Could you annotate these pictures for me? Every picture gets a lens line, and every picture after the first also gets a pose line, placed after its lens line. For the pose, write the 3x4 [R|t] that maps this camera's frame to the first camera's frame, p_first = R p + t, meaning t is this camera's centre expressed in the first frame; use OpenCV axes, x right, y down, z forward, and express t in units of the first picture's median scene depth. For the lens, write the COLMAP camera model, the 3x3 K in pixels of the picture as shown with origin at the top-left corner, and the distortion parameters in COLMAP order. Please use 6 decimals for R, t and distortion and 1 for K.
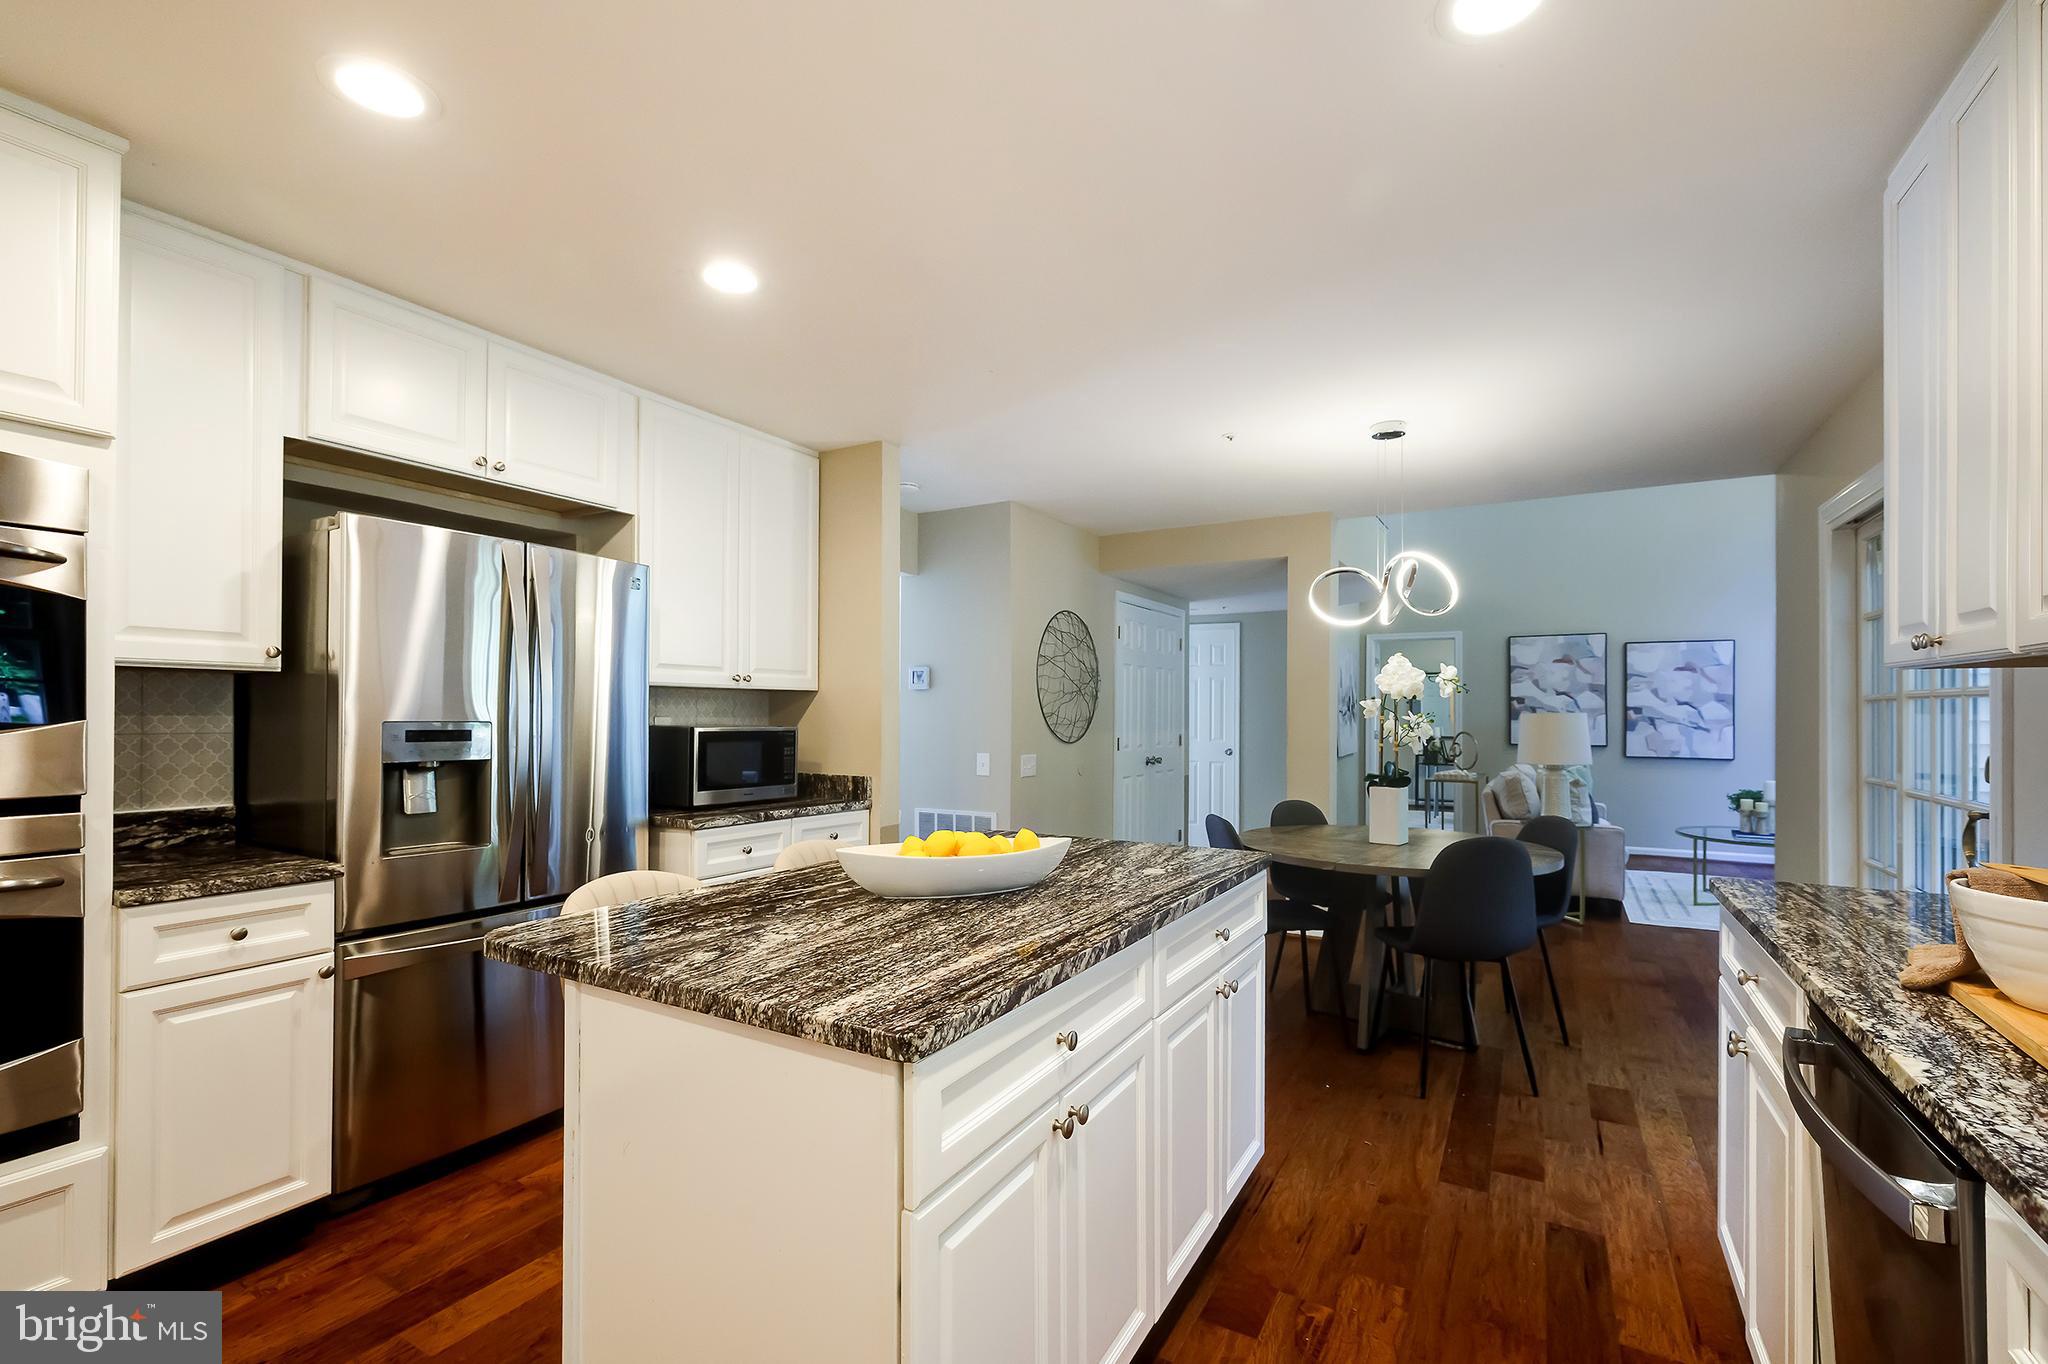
lens RADIAL K [[911.0, 0, 1000.5], [0, 911.0, 707.6], [0, 0, 1]] dist [-0.003622, -0.000643]
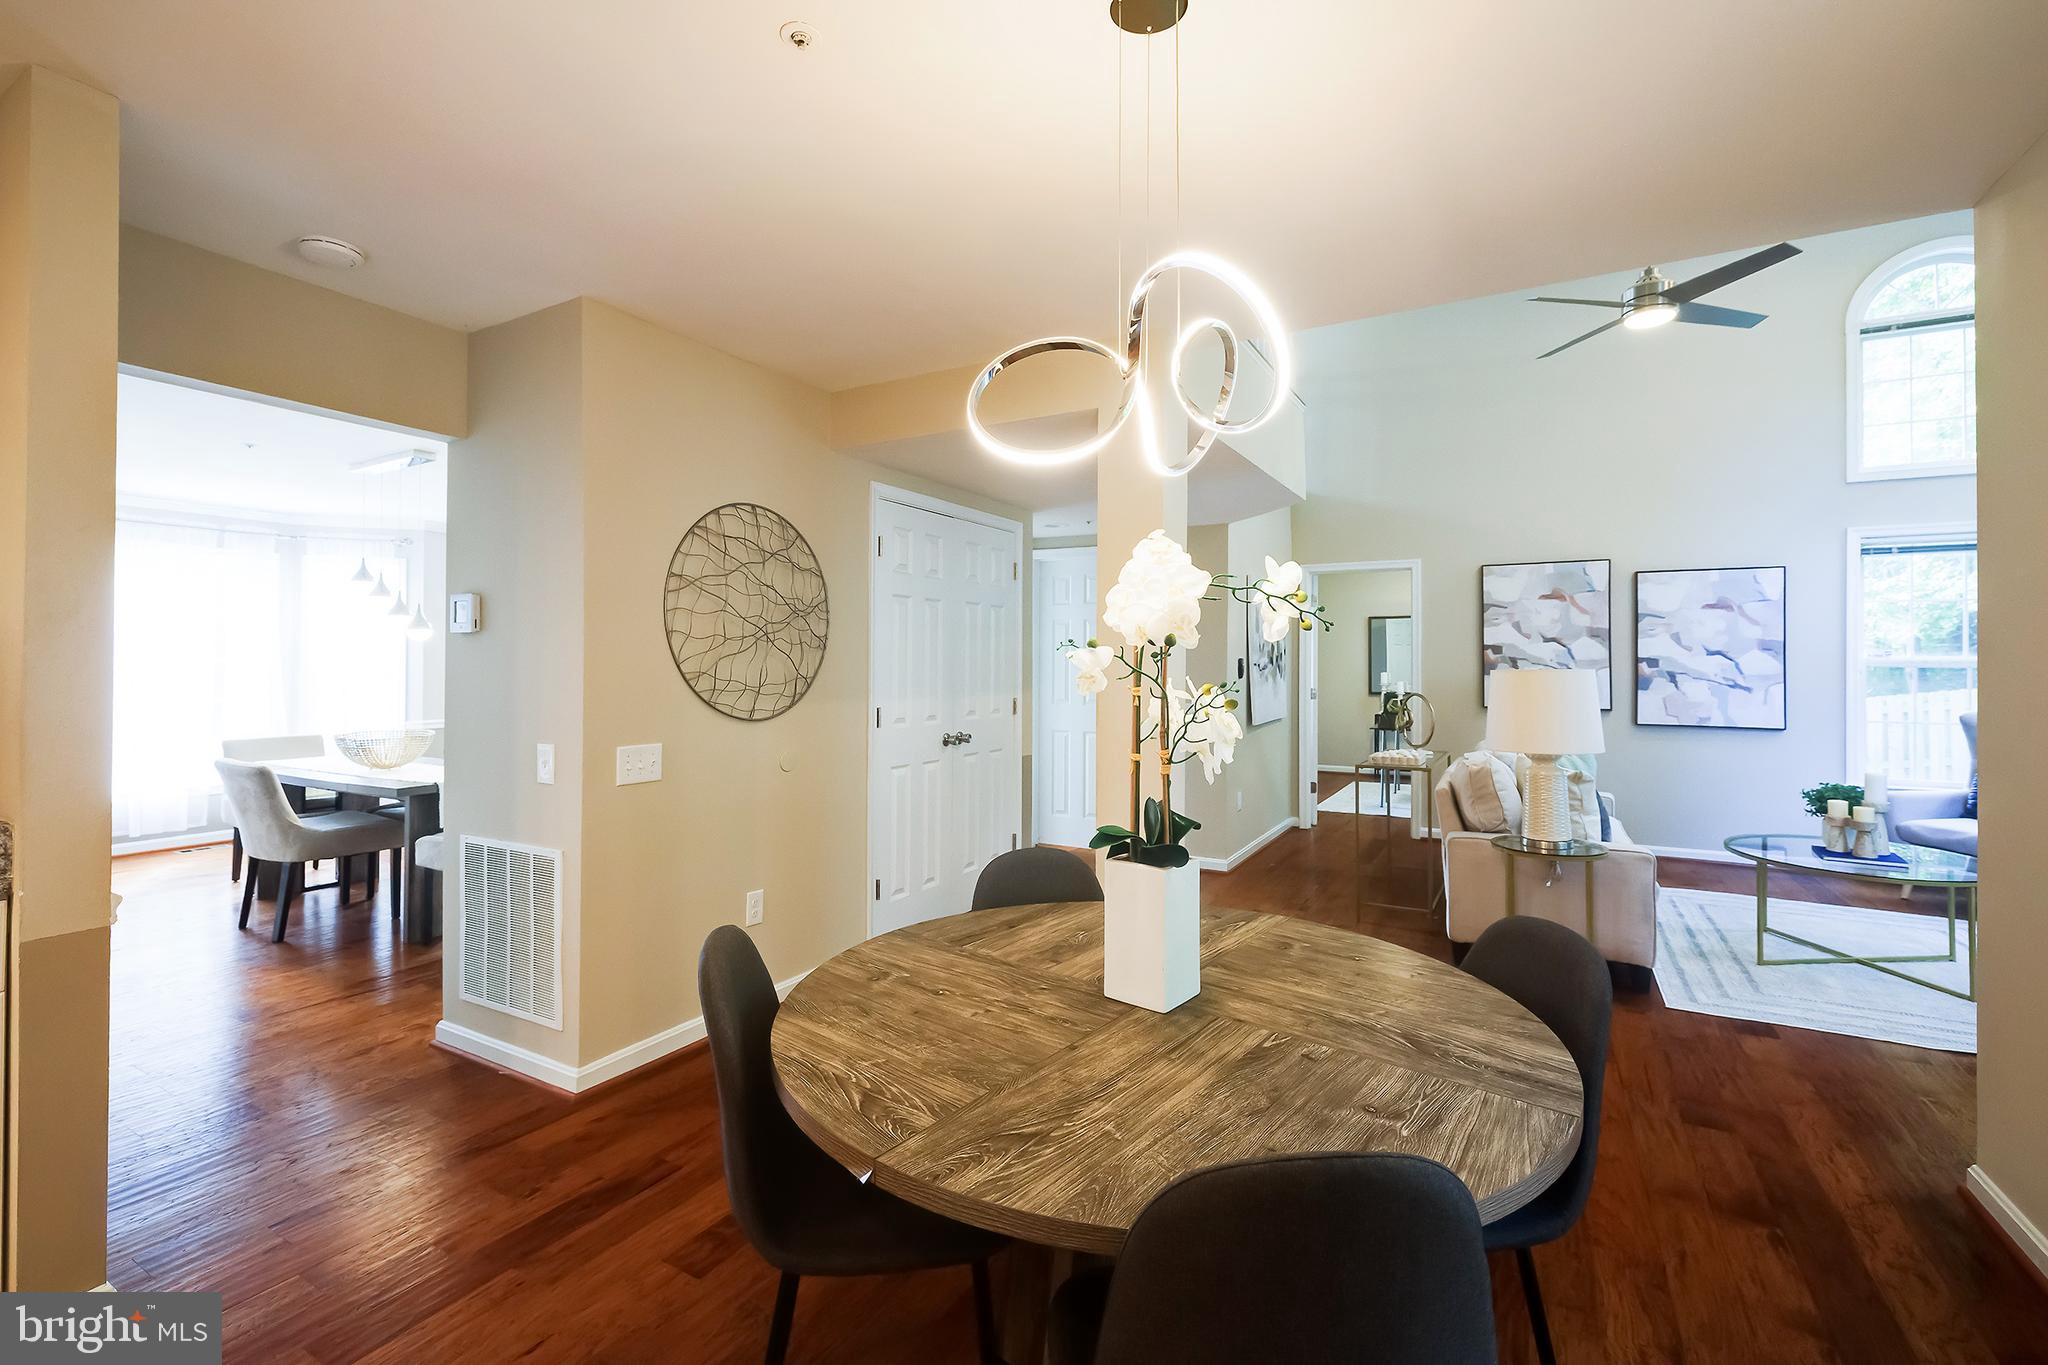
lens RADIAL K [[888.0, 0, 999.9], [0, 888.0, 657.0], [0, 0, 1]] dist [-0.003991, -0.000159]
pose [[0.999996, -0.001662, 0.002229, 0.221330], [0.001662, 0.999999, 0.000135, -0.003293], [-0.002230, -0.000131, 0.999998, 0.371065]]
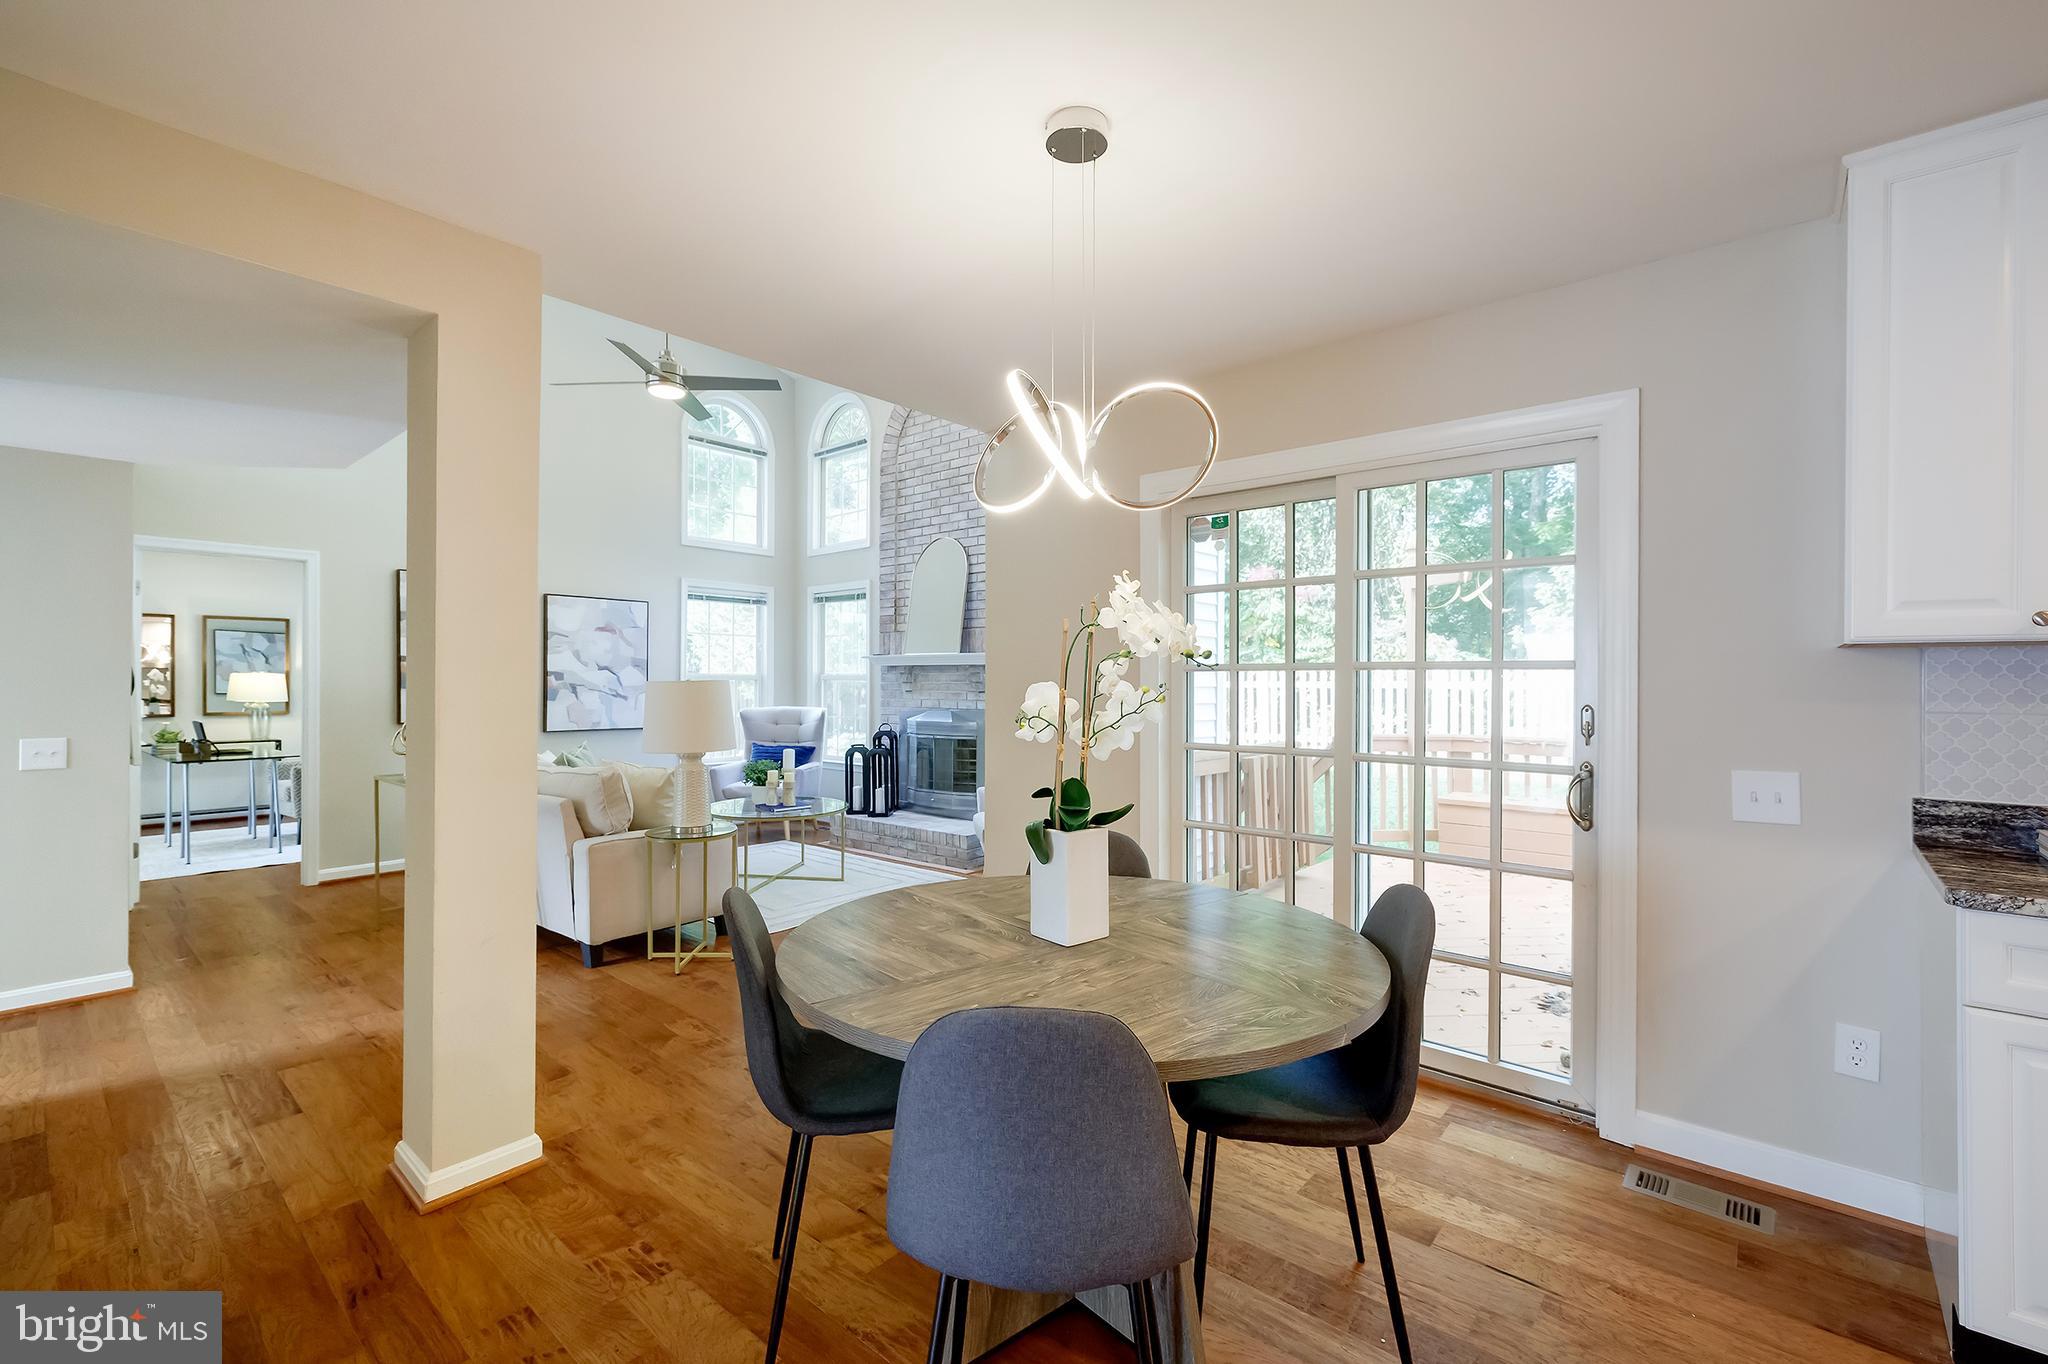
lens RADIAL K [[888.0, 0, 1028.2], [0, 888.0, 679.2], [0, 0, 1]] dist [-0.003991, -0.000159]
pose [[0.173876, -0.001166, 0.984767, -0.048342], [-0.008346, 0.999962, 0.002658, 0.000483], [-0.984732, -0.008681, 0.173859, 0.581941]]
